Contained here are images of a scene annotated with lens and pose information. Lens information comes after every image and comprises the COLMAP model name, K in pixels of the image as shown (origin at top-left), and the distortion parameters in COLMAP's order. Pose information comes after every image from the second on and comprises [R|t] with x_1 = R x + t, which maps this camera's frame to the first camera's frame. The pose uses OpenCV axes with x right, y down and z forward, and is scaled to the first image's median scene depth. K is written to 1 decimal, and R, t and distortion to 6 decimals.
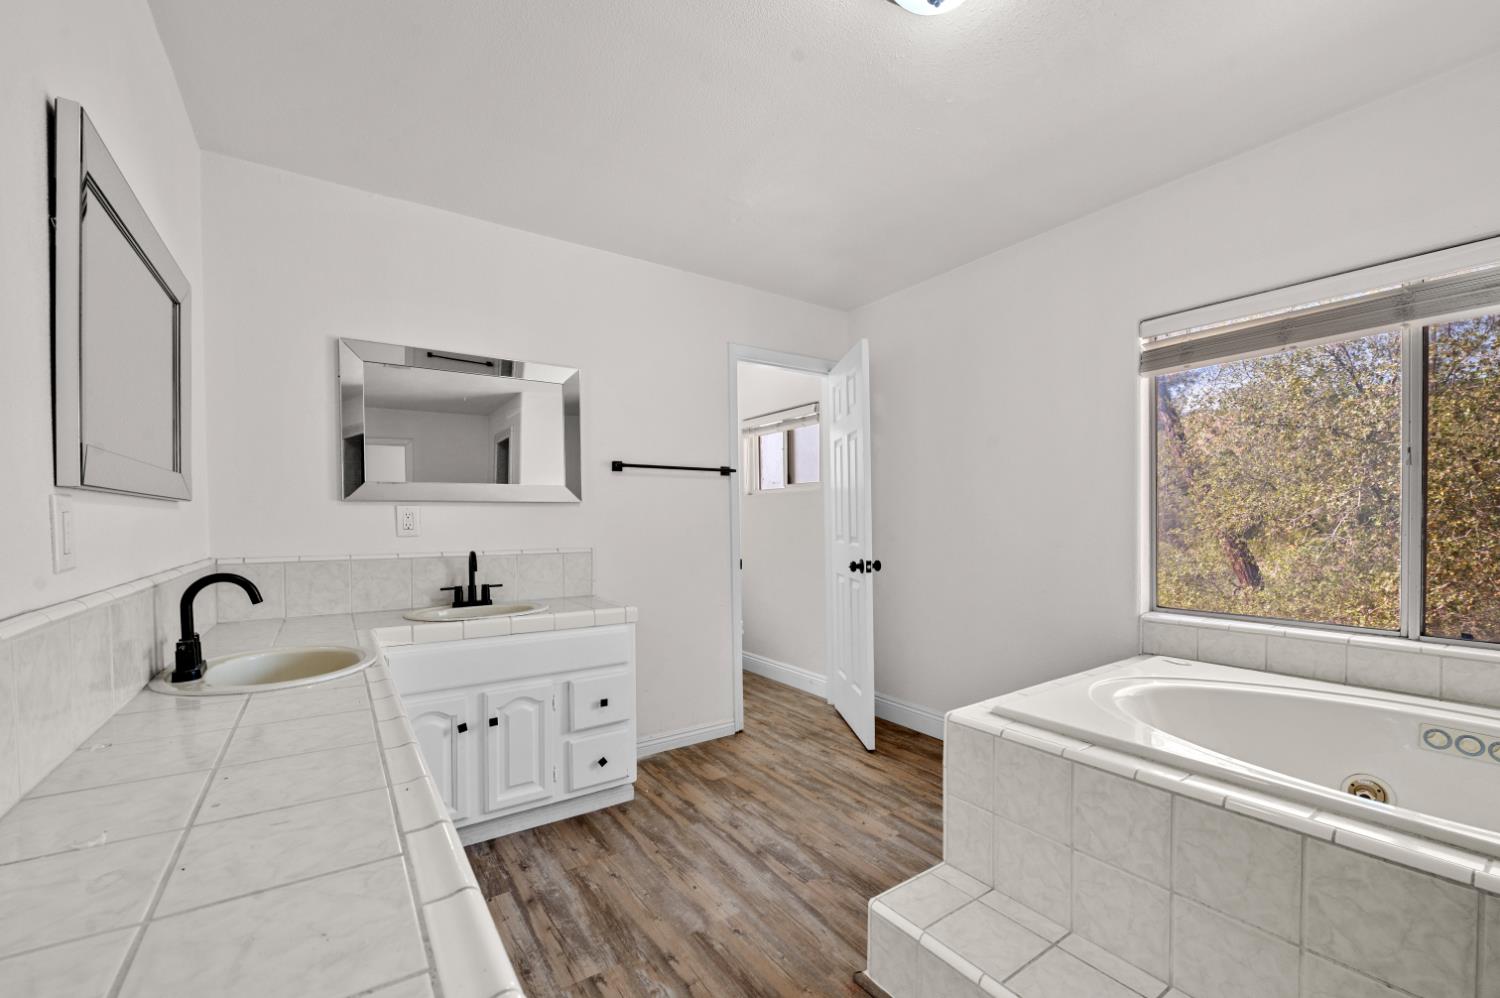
lens RADIAL K [[605.5, 0, 743.1], [0, 605.5, 529.7], [0, 0, 1]] dist [-0.003825, -0.000291]
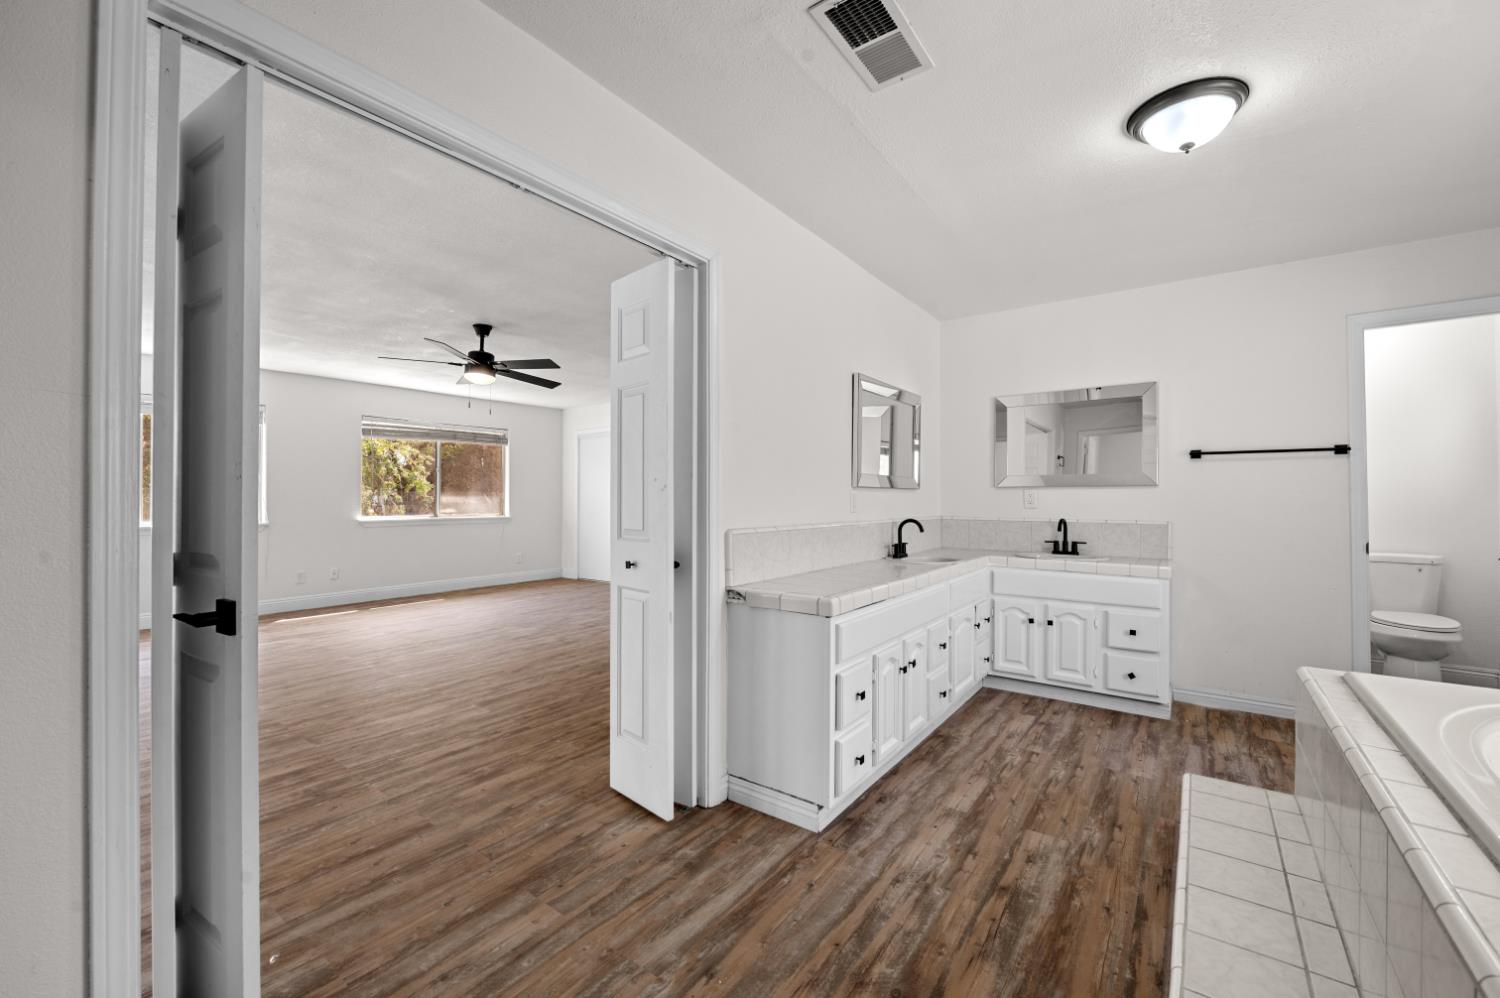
lens RADIAL K [[609.5, 0, 744.9], [0, 609.5, 496.8], [0, 0, 1]] dist [-0.019142, -0.000064]
pose [[0.322066, 0.004697, -0.946706, 0.767806], [-0.022102, 0.999752, -0.002559, 0.001864], [0.946459, 0.021748, 0.322090, -0.271828]]
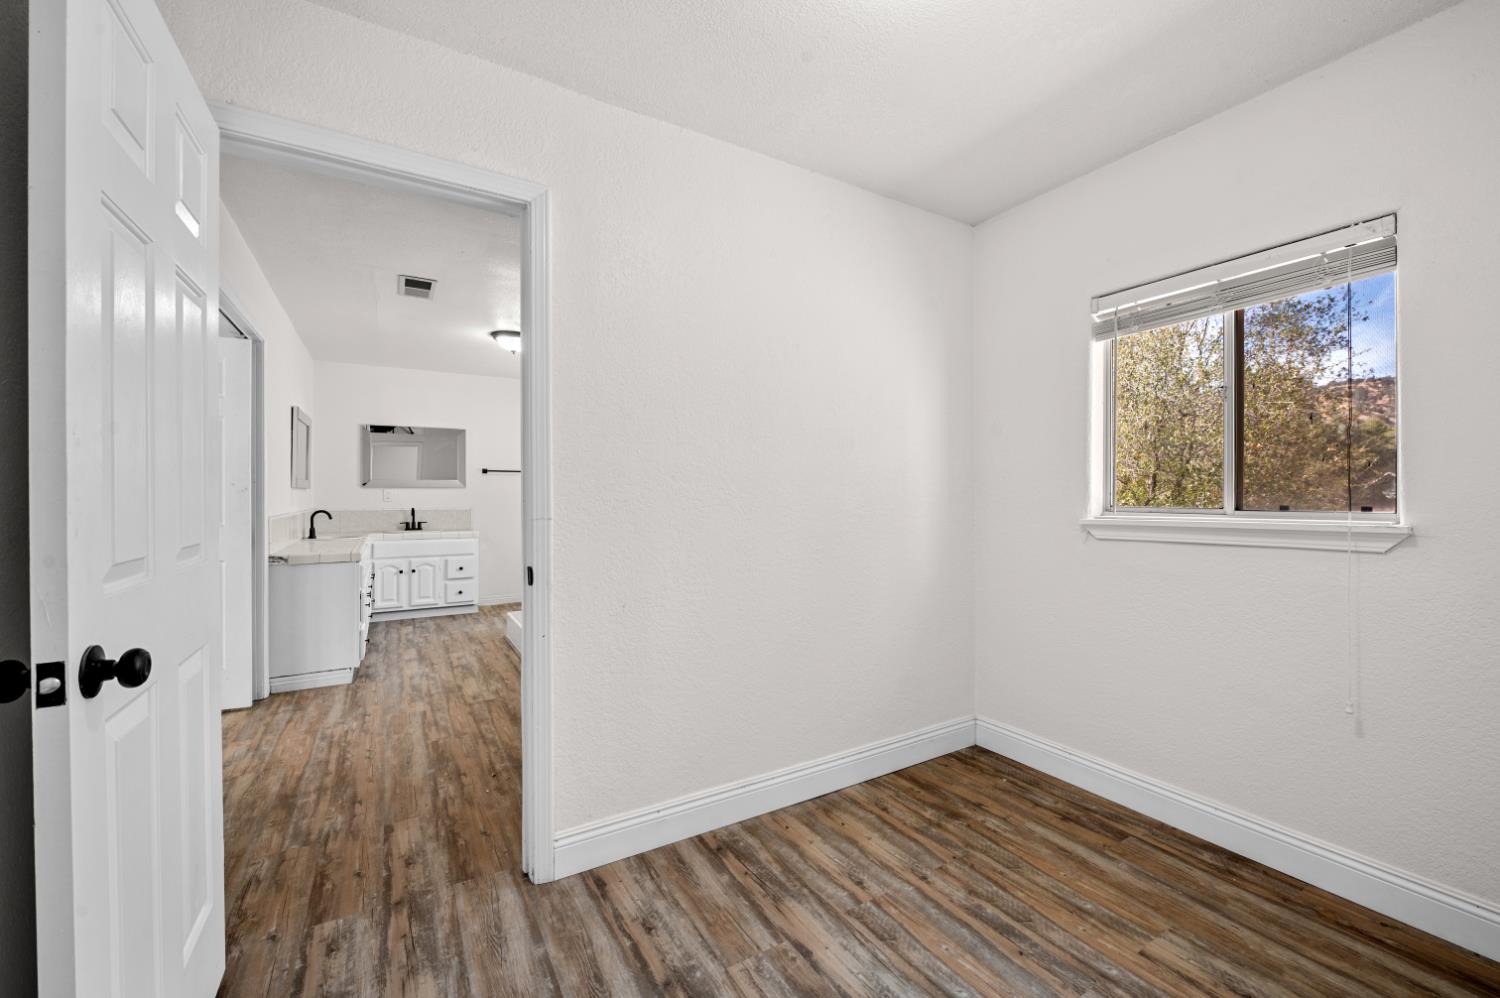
lens RADIAL K [[609.5, 0, 744.9], [0, 609.5, 496.8], [0, 0, 1]] dist [-0.019142, -0.000064]
pose [[0.996731, -0.002473, -0.080749, 1.114618], [0.001301, 0.999893, -0.014572, 0.029334], [0.080777, 0.014420, 0.996628, -1.367603]]
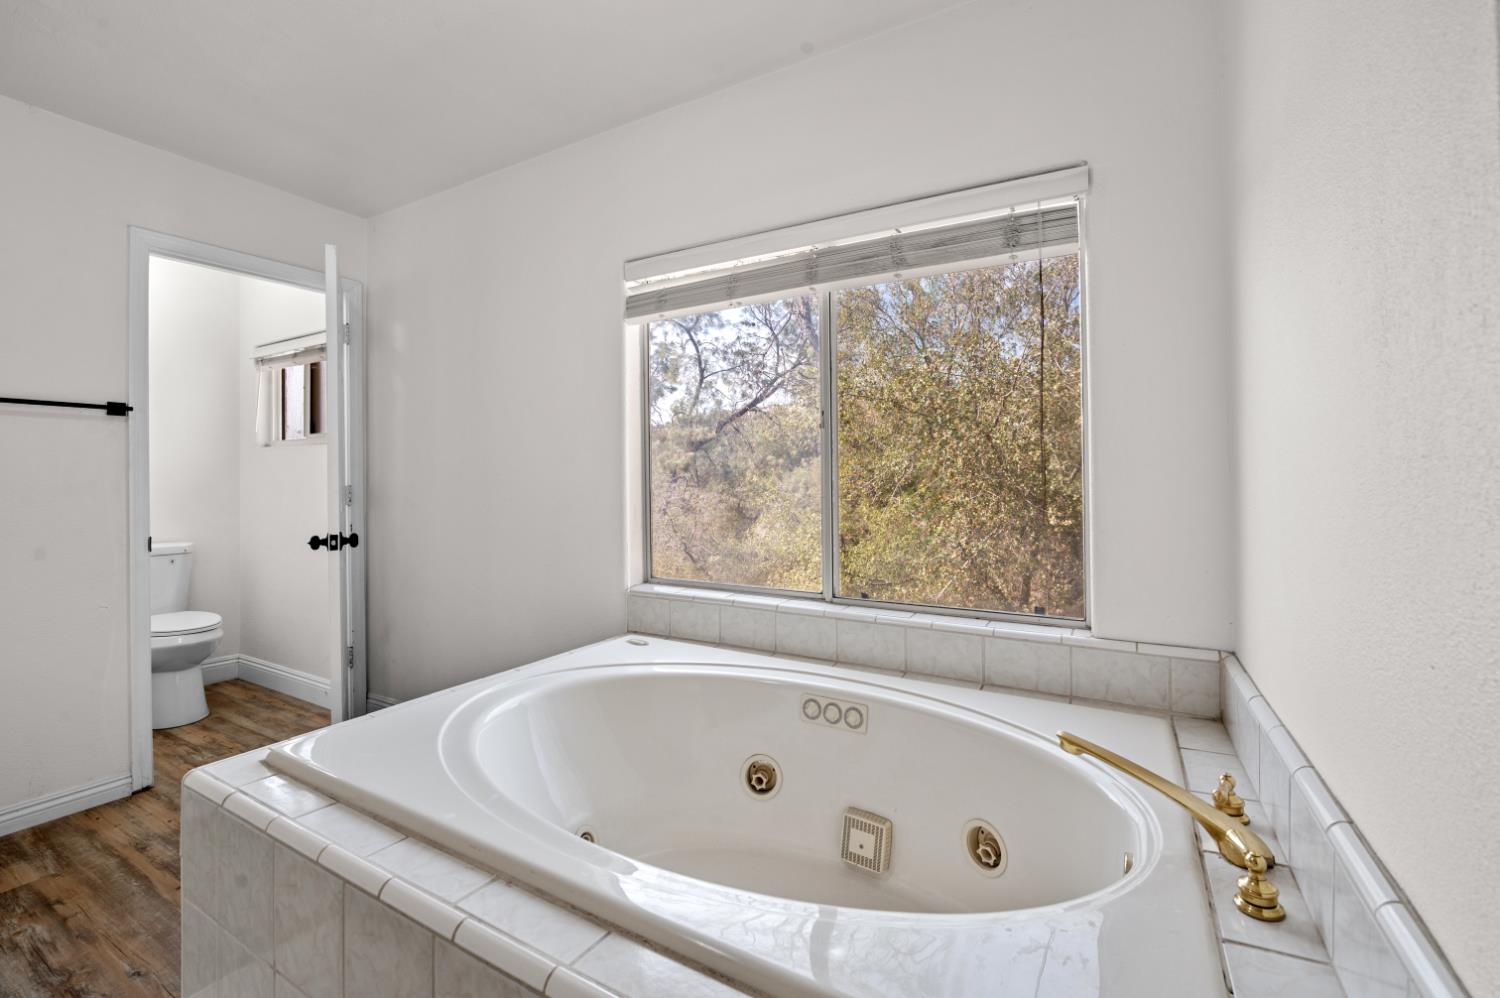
lens RADIAL K [[642.9, 0, 744.9], [0, 642.9, 463.7], [0, 0, 1]] dist [-0.010251, 0.000019]
pose [[0.905282, 0.012683, 0.424621, 0.420956], [0.004768, 0.999188, -0.040010, -0.003794], [-0.424784, 0.038245, 0.904487, 0.066884]]
